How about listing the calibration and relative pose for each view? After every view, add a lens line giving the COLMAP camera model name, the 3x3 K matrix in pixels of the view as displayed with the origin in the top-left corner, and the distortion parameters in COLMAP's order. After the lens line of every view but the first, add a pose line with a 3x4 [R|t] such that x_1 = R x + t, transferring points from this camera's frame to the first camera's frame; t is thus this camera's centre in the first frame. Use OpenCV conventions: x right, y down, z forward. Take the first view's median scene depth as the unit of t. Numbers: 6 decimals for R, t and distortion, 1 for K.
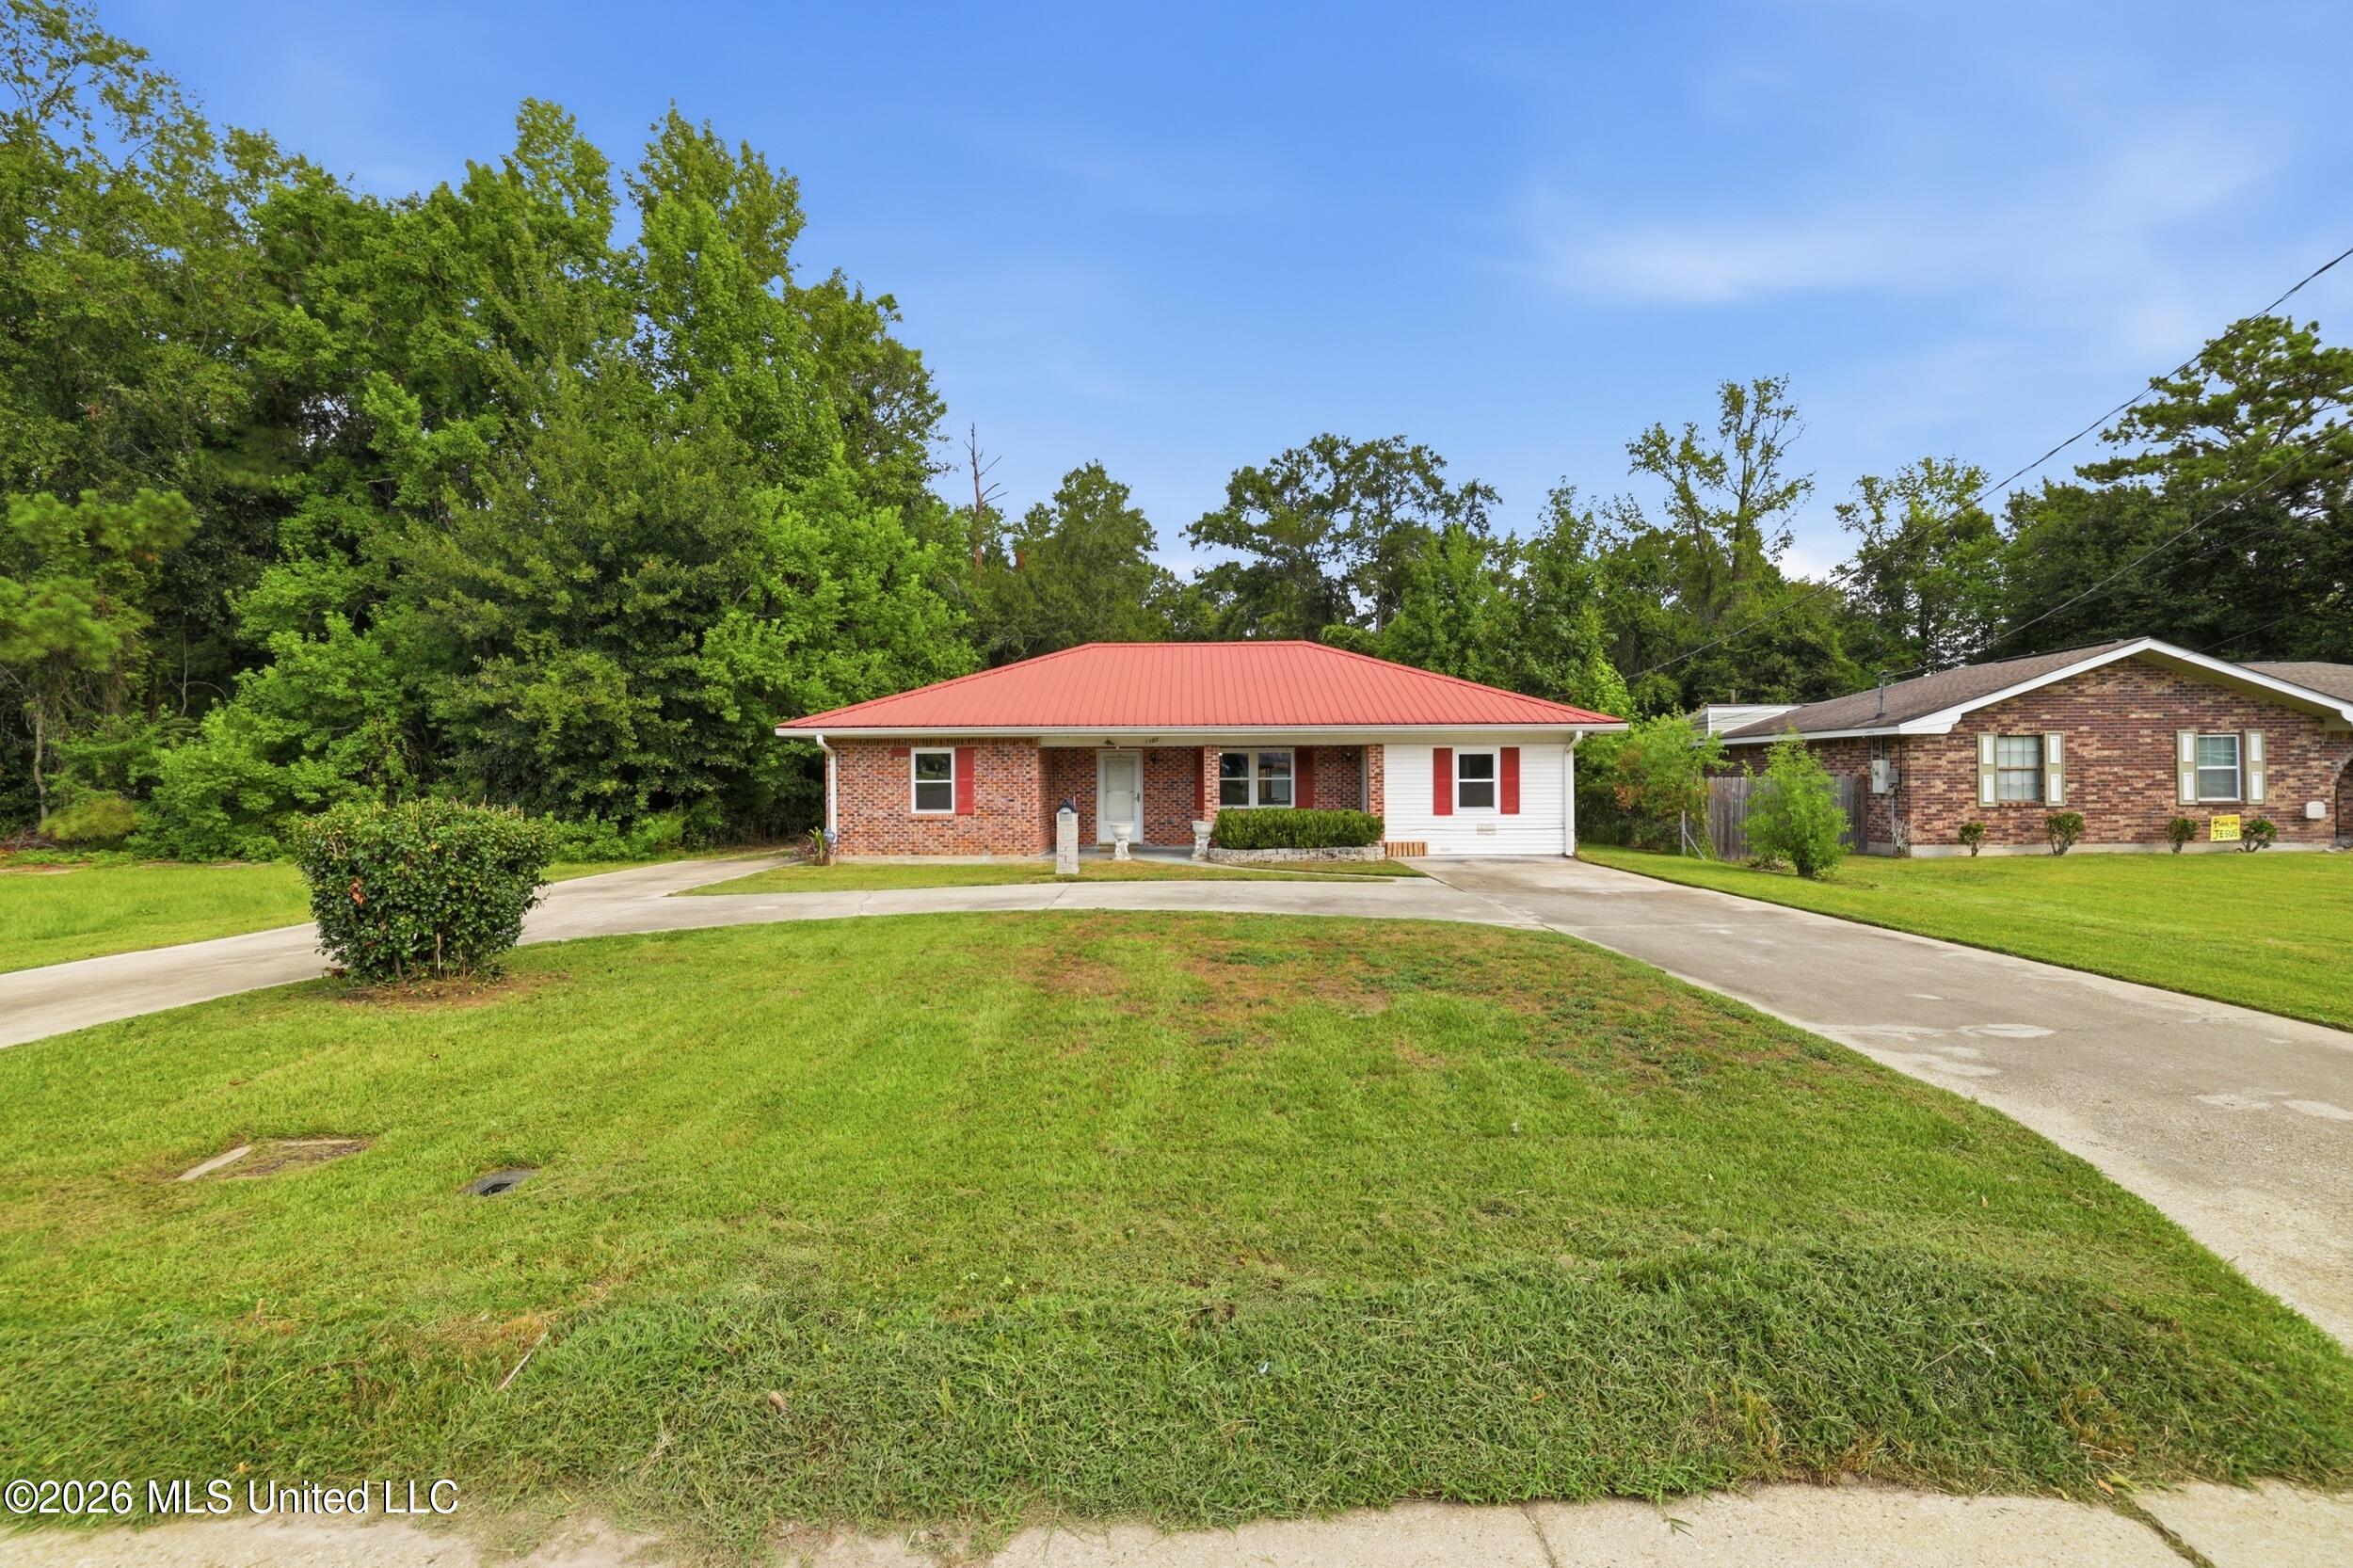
lens RADIAL K [[983.8, 0, 1180.1], [0, 983.8, 781.8], [0, 0, 1]] dist [0.000238, -0.000243]
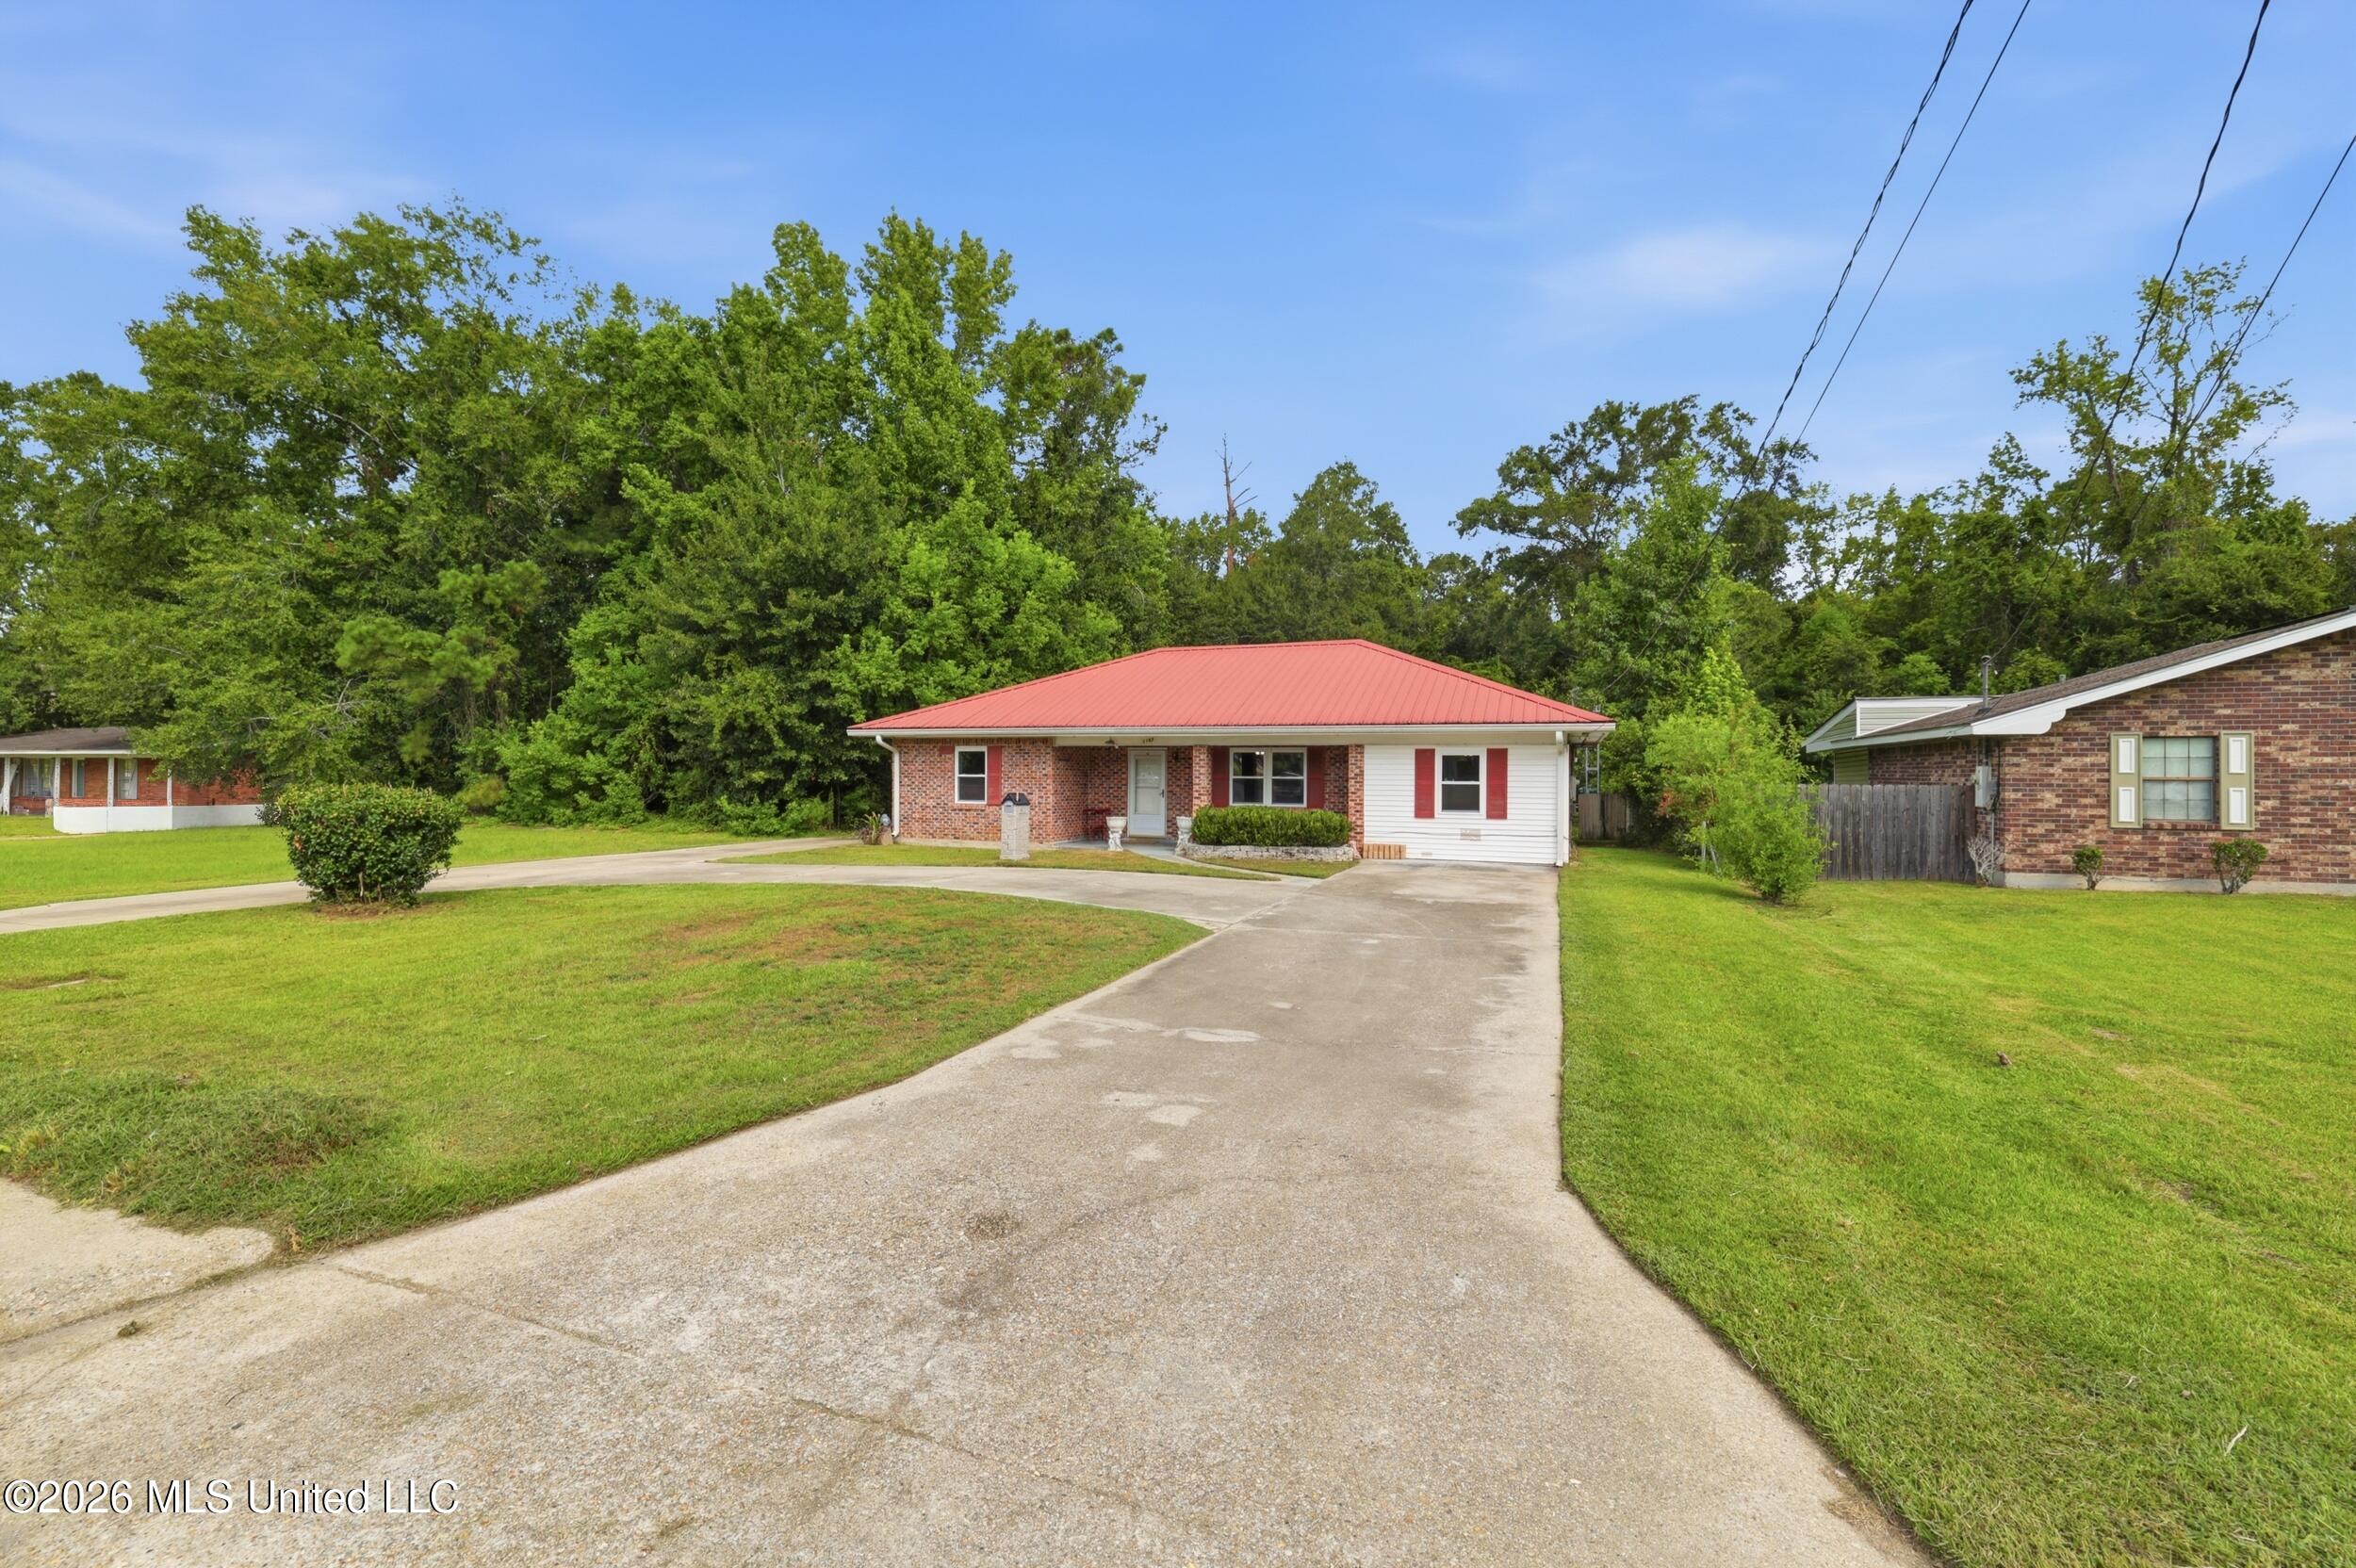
lens RADIAL K [[985.0, 0, 1181.6], [0, 985.0, 781.8], [0, 0, 1]] dist [0.000238, -0.000243]
pose [[0.937969, 0.016495, -0.346325, 0.376266], [-0.014733, 0.999862, 0.007718, -0.005804], [0.346405, -0.002136, 0.938083, 0.007066]]
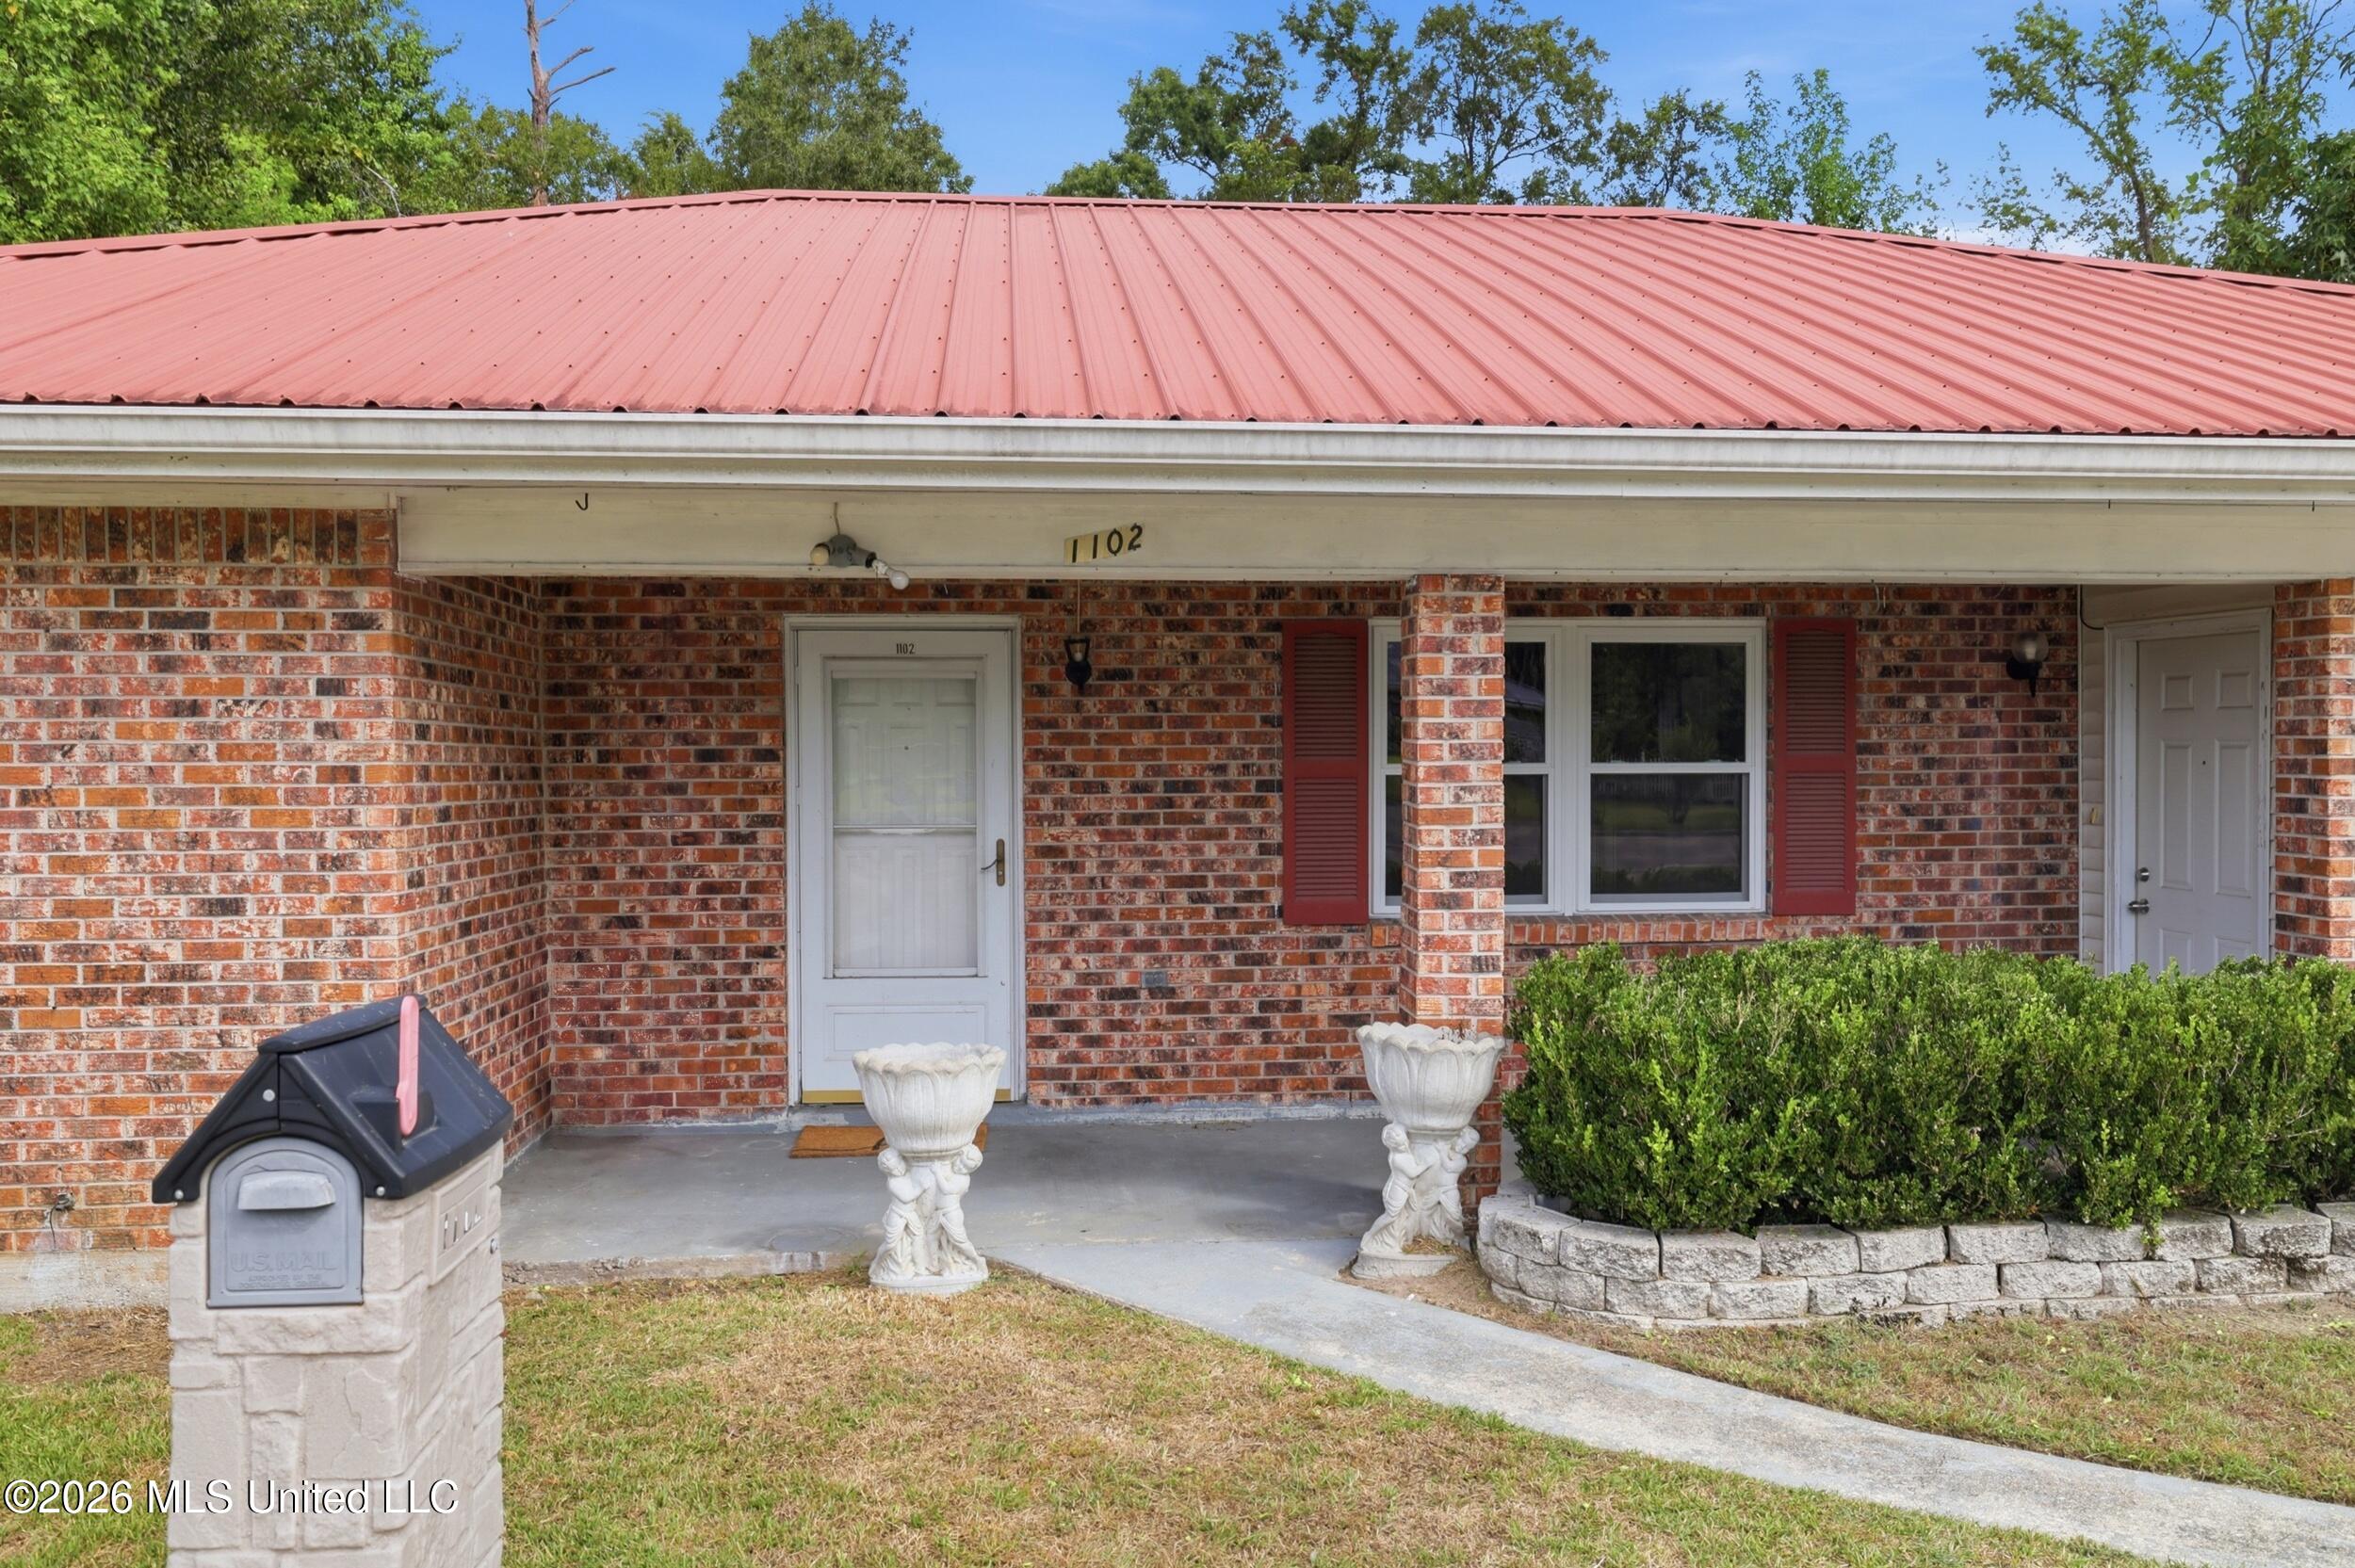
lens RADIAL K [[1812.3, 0, 1180.6], [0, 1812.3, 804.4], [0, 0, 1]] dist [-0.002587, -0.004169]
pose [[0.994704, -0.000840, 0.102781, -0.047804], [-0.001496, 0.999742, 0.022657, -0.004405], [-0.102774, -0.022691, 0.994446, 0.690782]]
